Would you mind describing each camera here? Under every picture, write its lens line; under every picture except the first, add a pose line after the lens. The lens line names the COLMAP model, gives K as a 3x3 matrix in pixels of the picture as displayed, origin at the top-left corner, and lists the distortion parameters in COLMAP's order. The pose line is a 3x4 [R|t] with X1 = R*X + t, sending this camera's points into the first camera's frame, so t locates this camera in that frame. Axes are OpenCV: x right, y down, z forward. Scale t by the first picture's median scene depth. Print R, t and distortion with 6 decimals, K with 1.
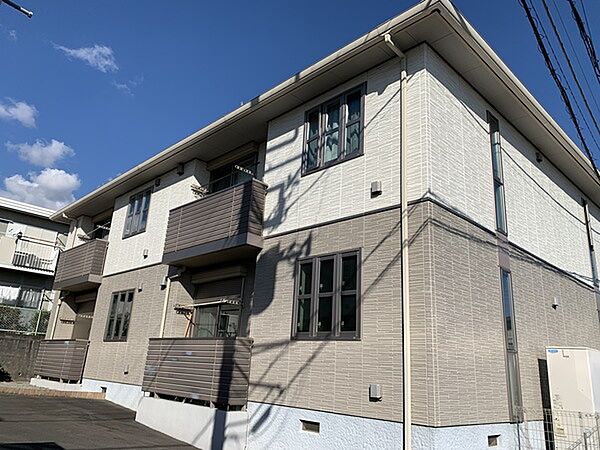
lens RADIAL K [[459.8, 0, 300.4], [0, 459.8, 226.5], [0, 0, 1]] dist [-0.000732, -0.006755]
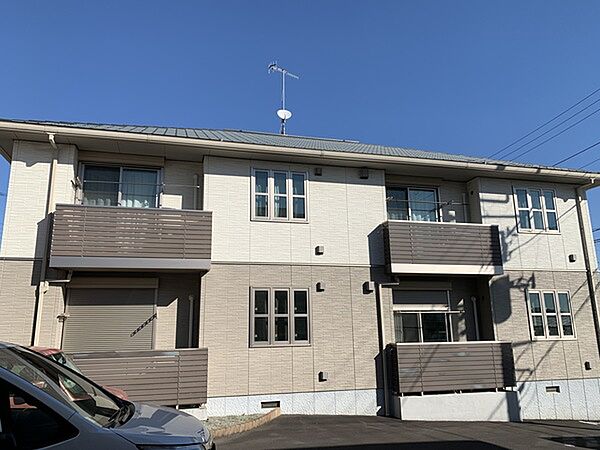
lens RADIAL K [[459.8, 0, 300.5], [0, 459.8, 222.6], [0, 0, 1]] dist [-0.000732, -0.006755]
pose [[0.503207, 0.119614, 0.855847, -1.724416], [-0.221207, 0.975207, -0.006234, 0.029333], [-0.835374, -0.186182, 0.517191, 0.851278]]
